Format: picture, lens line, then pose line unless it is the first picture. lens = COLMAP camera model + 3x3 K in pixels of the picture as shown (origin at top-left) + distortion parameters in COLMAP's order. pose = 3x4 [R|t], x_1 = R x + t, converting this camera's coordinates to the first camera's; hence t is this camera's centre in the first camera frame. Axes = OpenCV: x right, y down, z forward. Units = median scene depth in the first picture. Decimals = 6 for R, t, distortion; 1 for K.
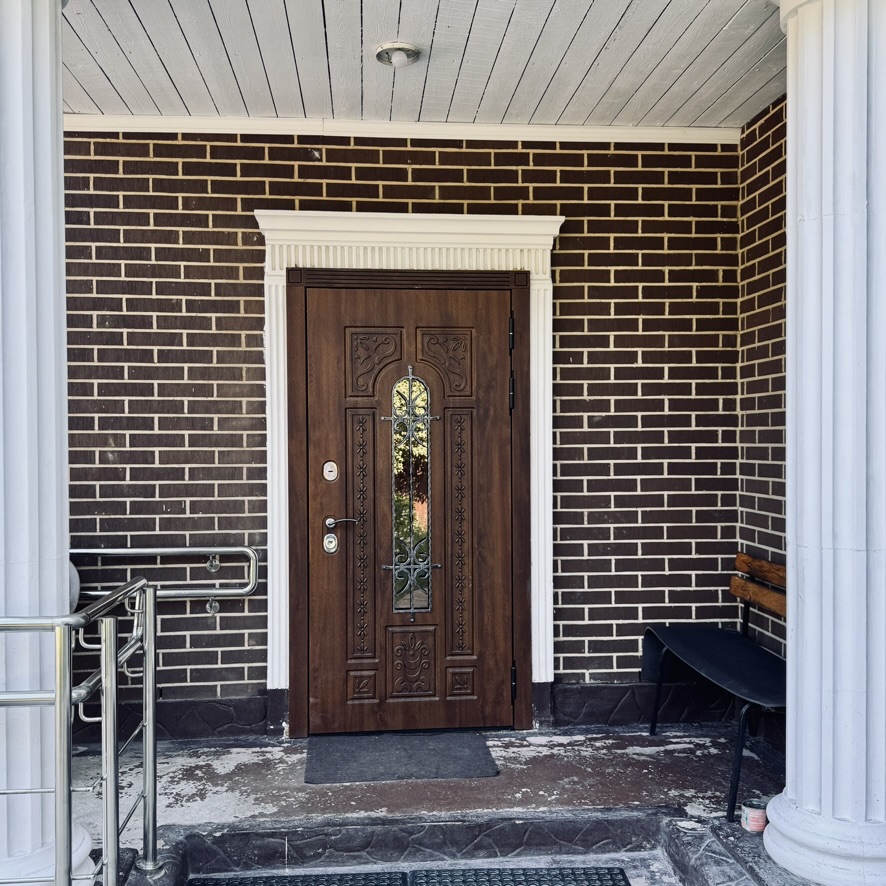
lens RADIAL K [[879.8, 0, 442.4], [0, 879.8, 459.6], [0, 0, 1]] dist [0.063603, -0.021654]
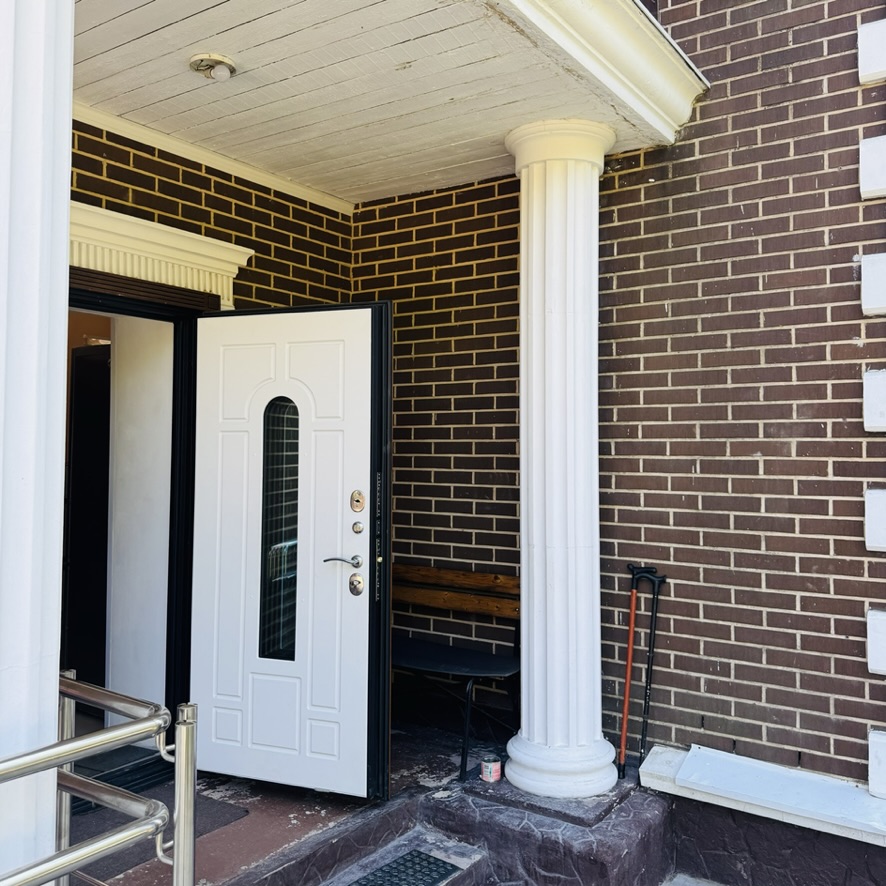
lens RADIAL K [[867.8, 0, 442.6], [0, 867.8, 413.4], [0, 0, 1]] dist [0.040042, -0.005671]
pose [[0.640247, 0.048458, 0.766639, -0.568378], [-0.002014, 0.998111, -0.061408, -0.023687], [-0.768166, 0.037772, 0.639135, 0.207151]]
